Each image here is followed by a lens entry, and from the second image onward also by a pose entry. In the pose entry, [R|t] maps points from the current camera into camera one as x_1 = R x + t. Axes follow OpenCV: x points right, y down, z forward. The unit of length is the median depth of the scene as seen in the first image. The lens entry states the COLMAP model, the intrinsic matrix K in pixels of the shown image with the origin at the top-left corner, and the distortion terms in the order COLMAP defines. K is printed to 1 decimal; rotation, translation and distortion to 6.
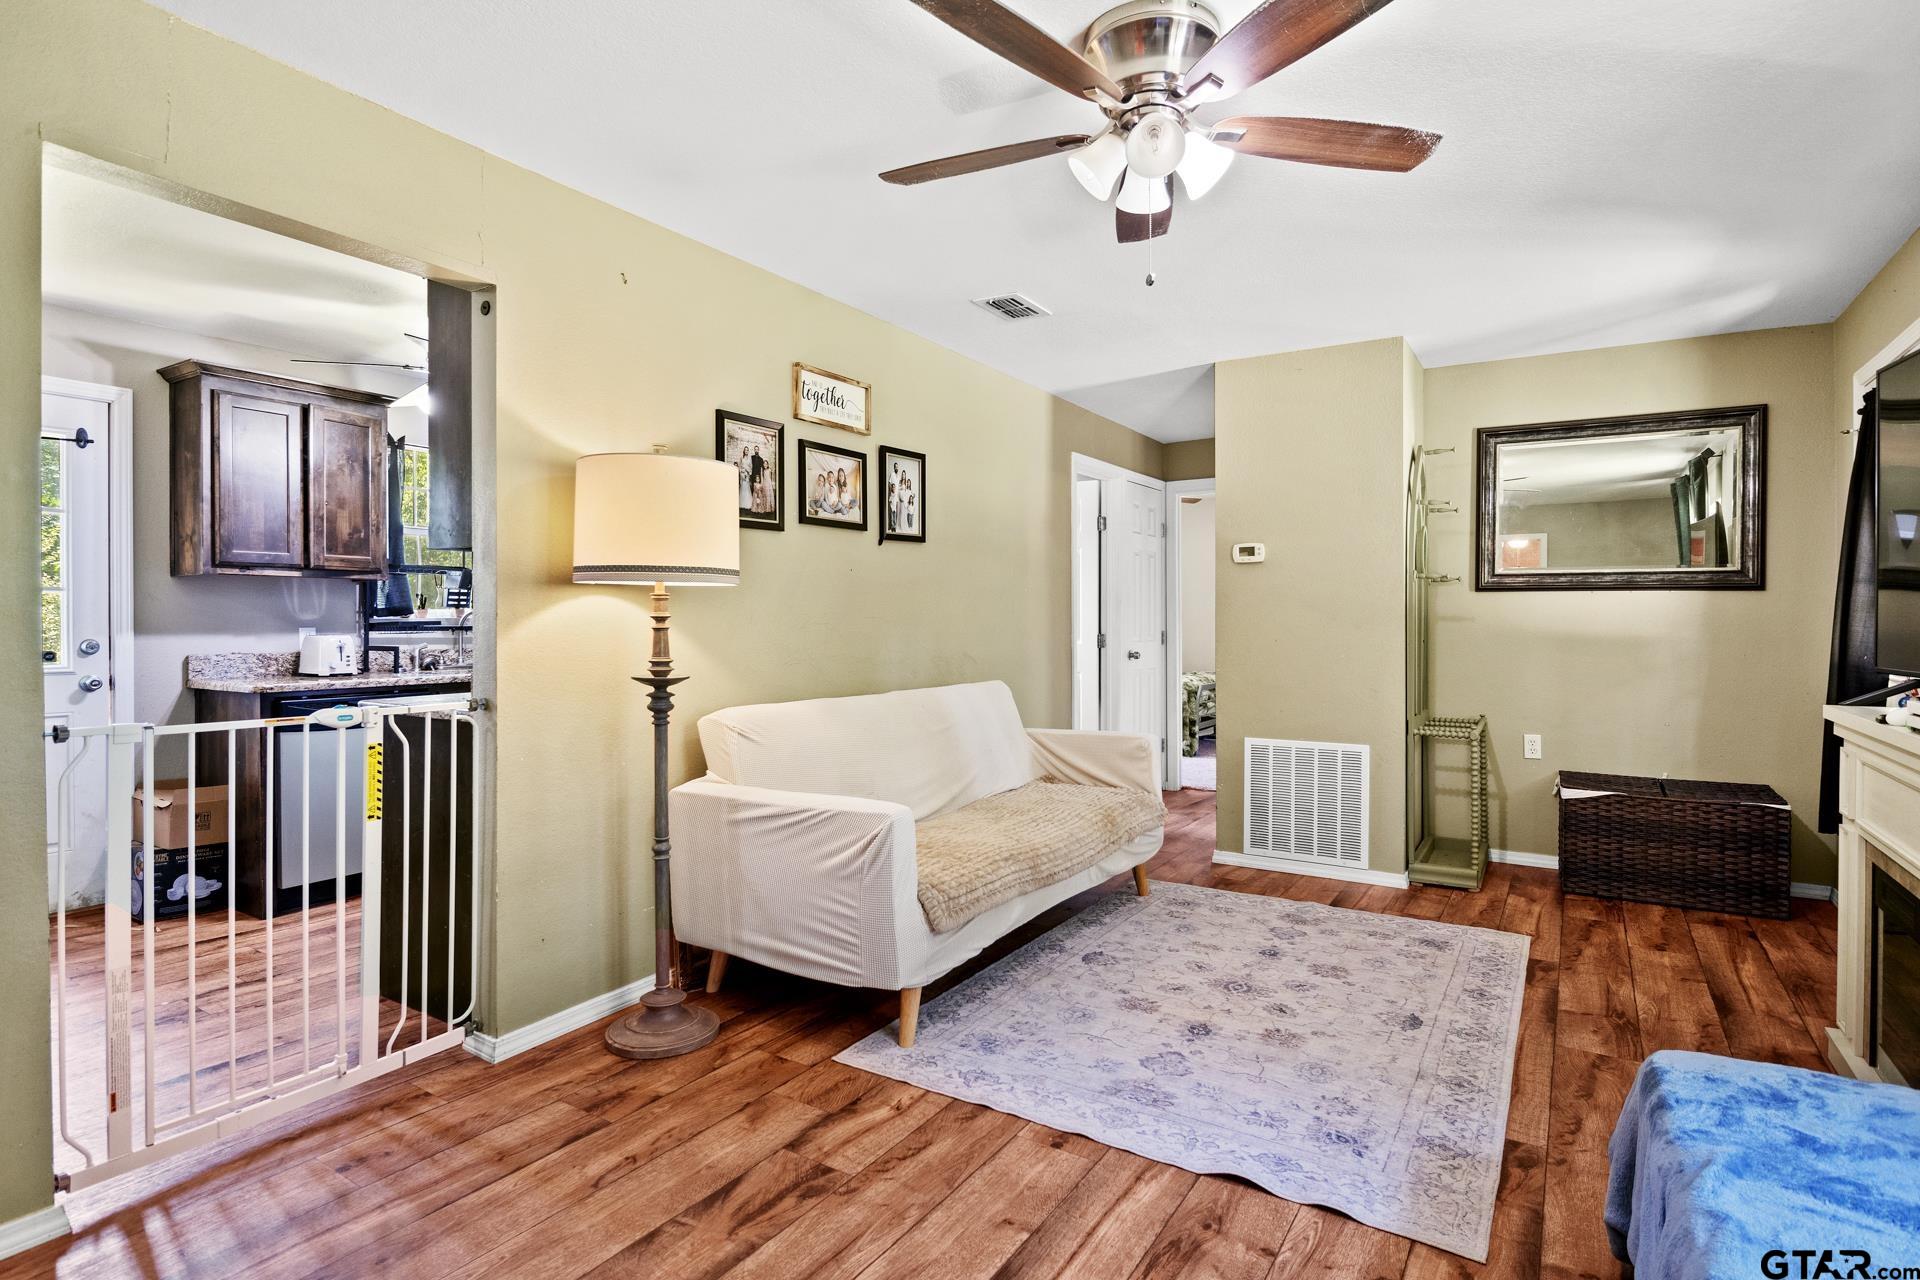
lens RADIAL K [[967.8, 0, 964.7], [0, 967.8, 626.2], [0, 0, 1]] dist [-0.010722, 0.003406]
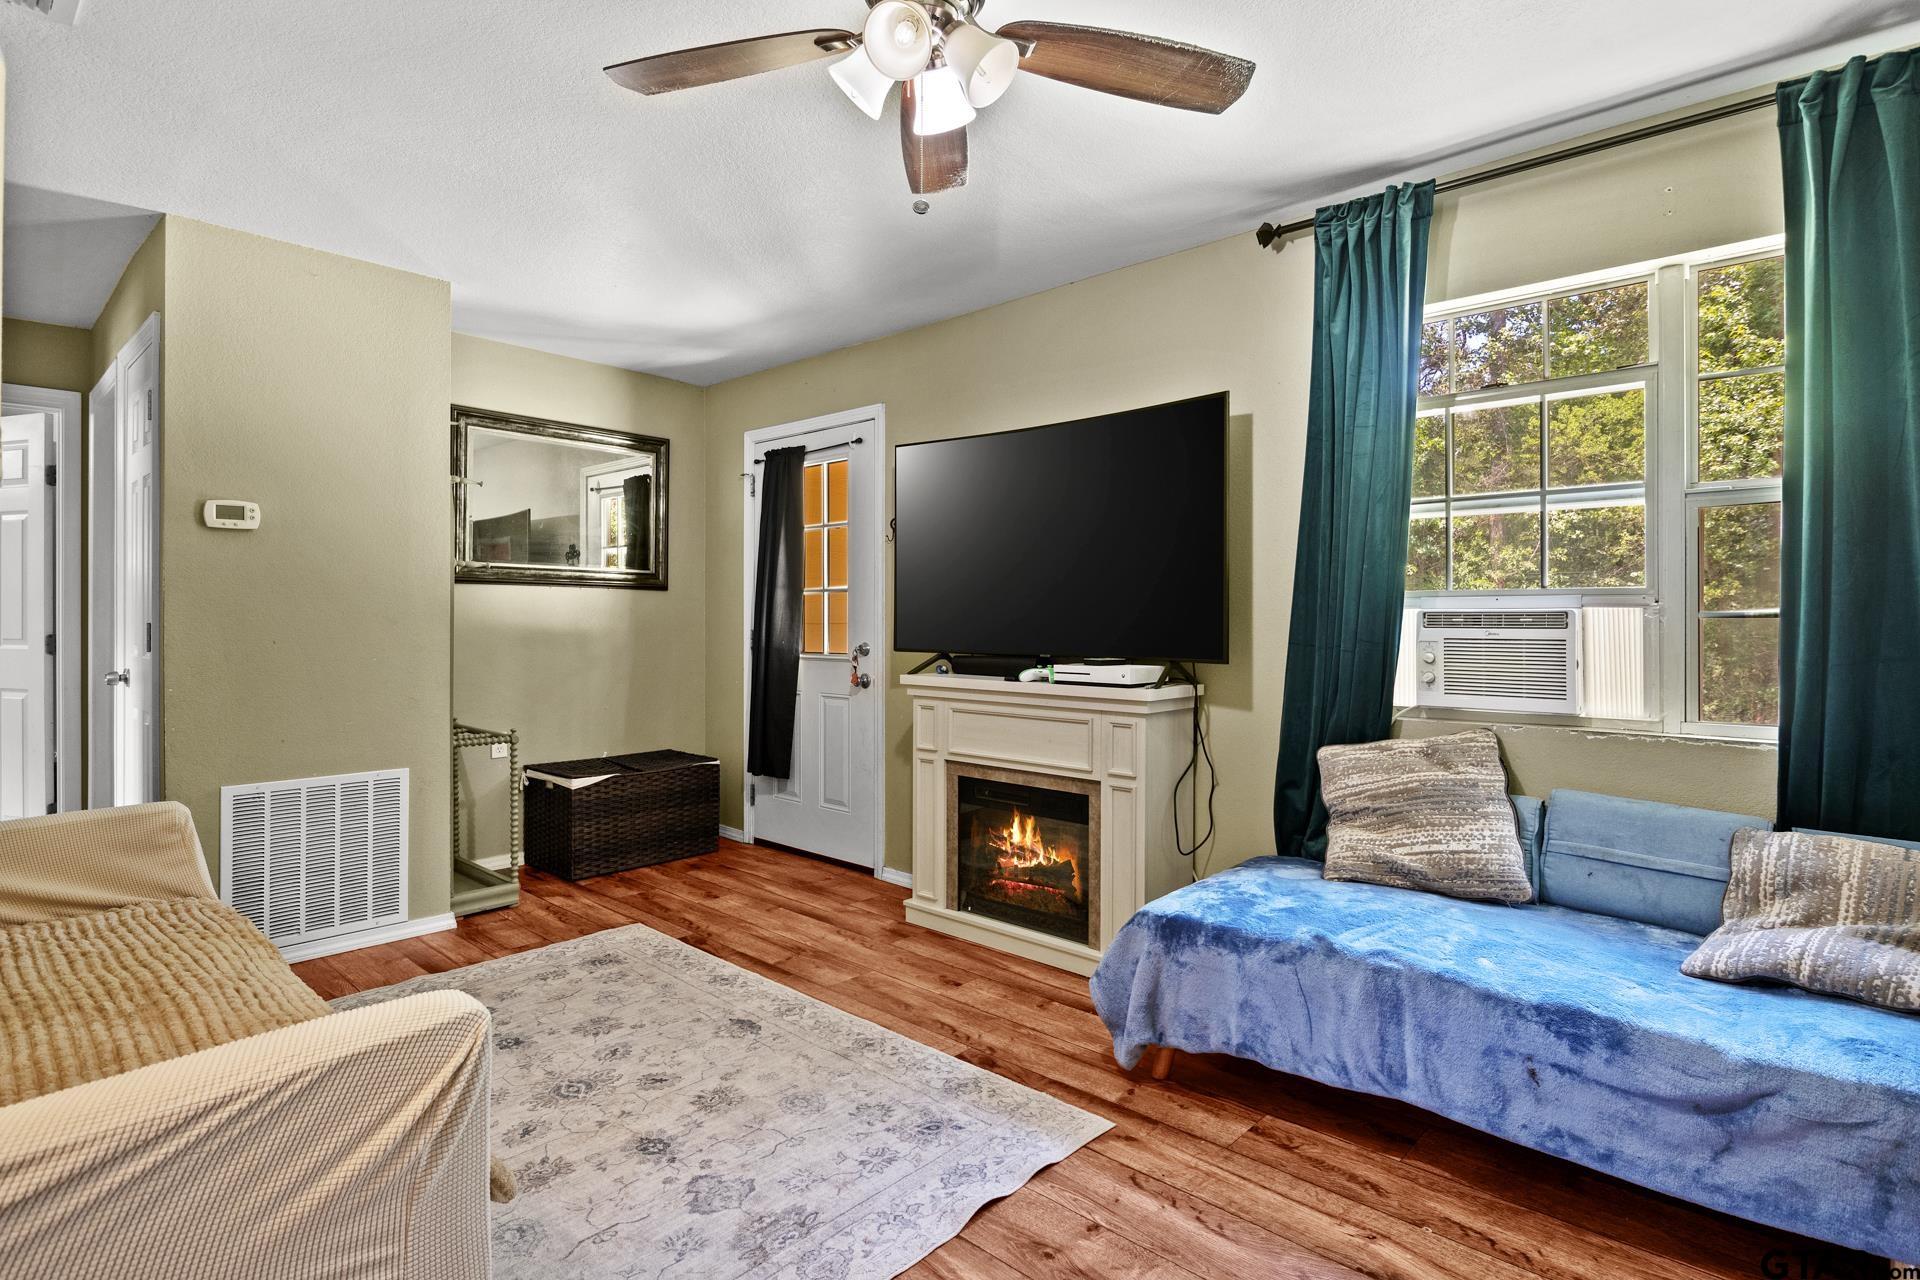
lens RADIAL K [[967.8, 0, 965.8], [0, 967.8, 611.0], [0, 0, 1]] dist [-0.010722, 0.003406]
pose [[0.173828, 0.005994, 0.984758, -0.382641], [0.004170, 0.999968, -0.006823, -0.001670], [-0.984767, 0.005293, 0.173798, 0.500456]]
